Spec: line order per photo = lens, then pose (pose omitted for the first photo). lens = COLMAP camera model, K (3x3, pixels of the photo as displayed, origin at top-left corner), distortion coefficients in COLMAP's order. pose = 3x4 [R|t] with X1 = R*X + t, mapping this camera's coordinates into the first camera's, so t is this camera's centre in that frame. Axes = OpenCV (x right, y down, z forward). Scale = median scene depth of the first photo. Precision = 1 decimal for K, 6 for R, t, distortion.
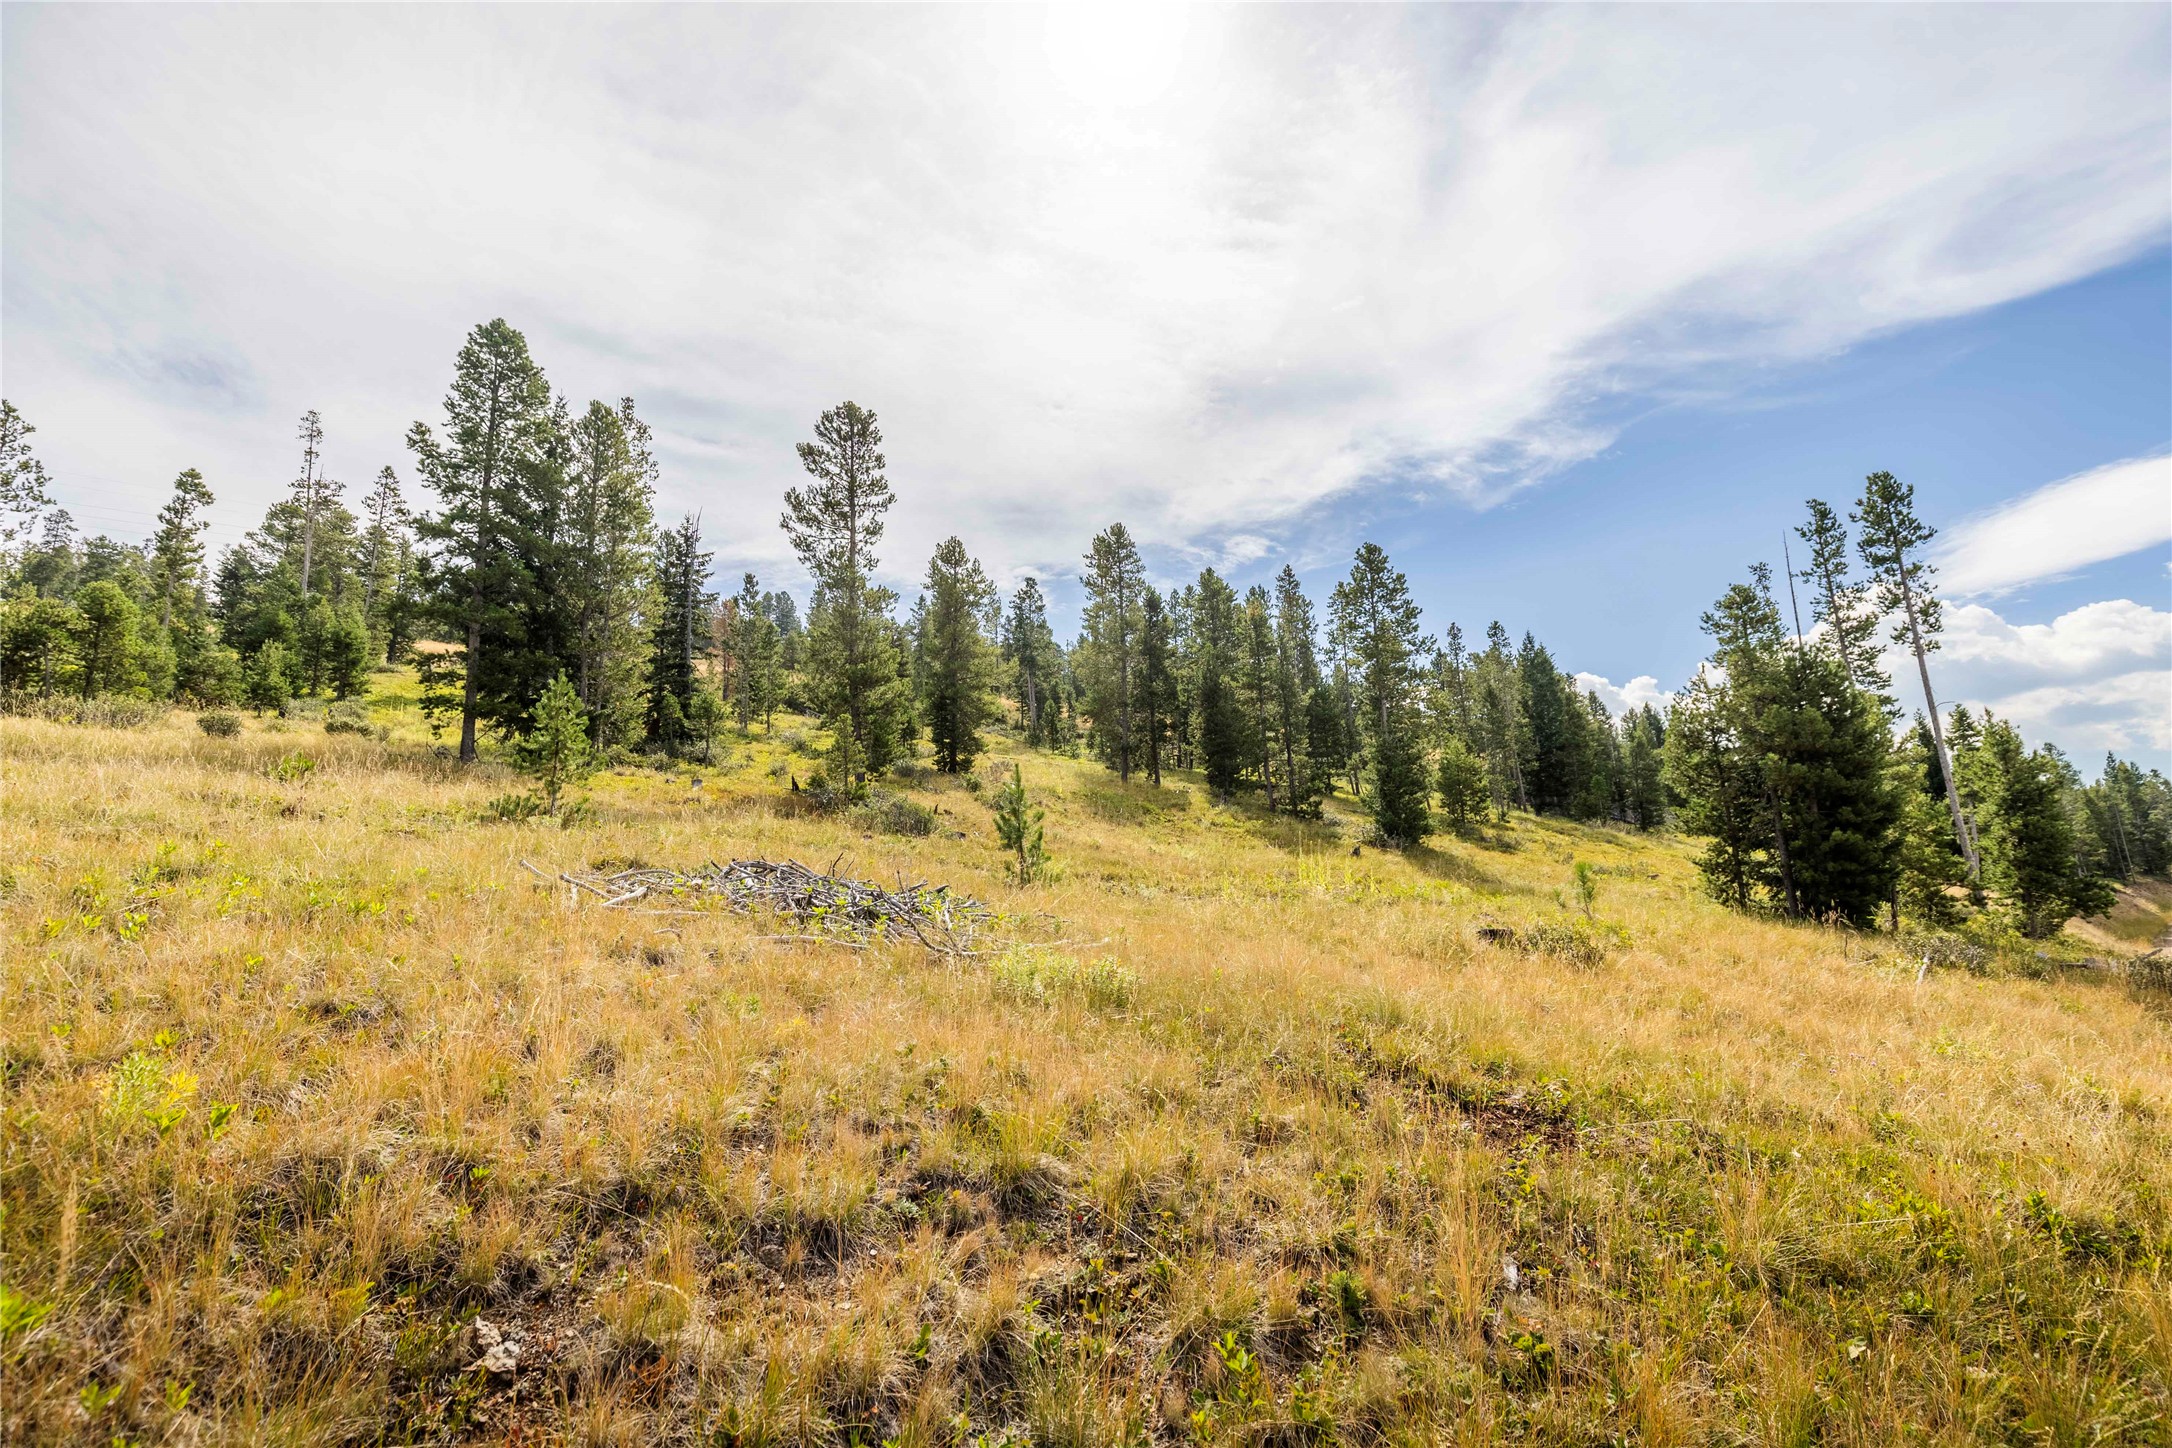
lens RADIAL K [[986.8, 0, 1080.7], [0, 986.8, 743.5], [0, 0, 1]] dist [0.011116, 0.000088]
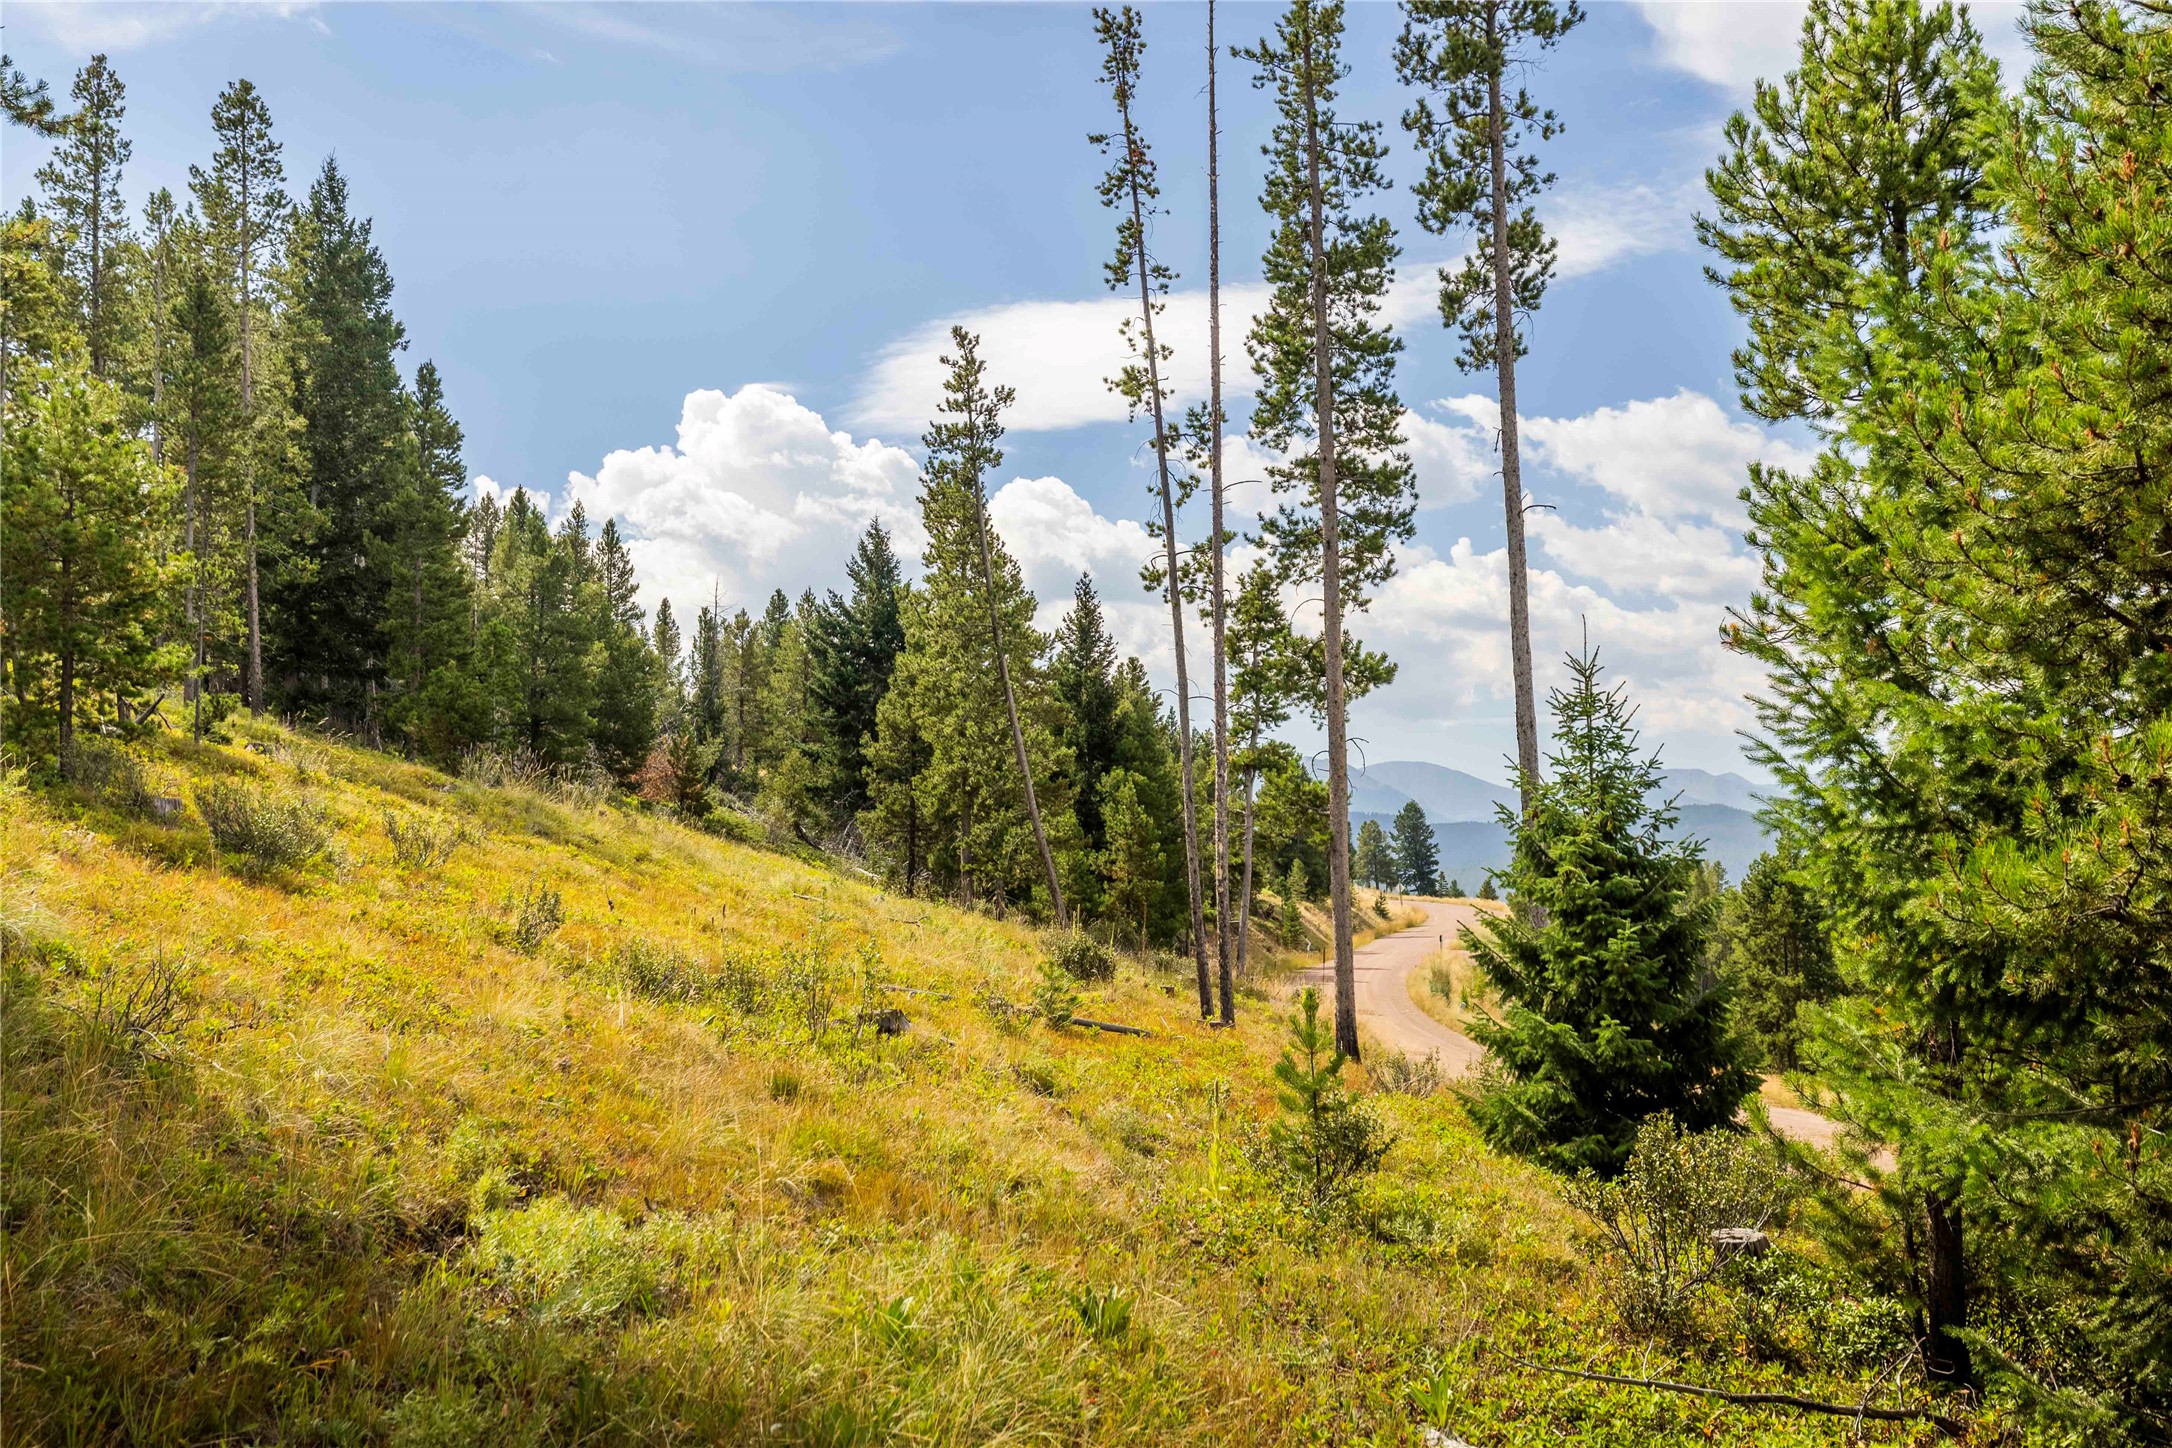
lens RADIAL K [[2301.4, 0, 1252.4], [0, 2301.4, 725.0], [0, 0, 1]] dist [-0.008391, -0.026136]
pose [[0.647527, 0.088392, 0.756898, 0.153785], [-0.139506, 0.990214, 0.003709, 0.036432], [-0.749164, -0.107994, 0.653522, 0.419216]]
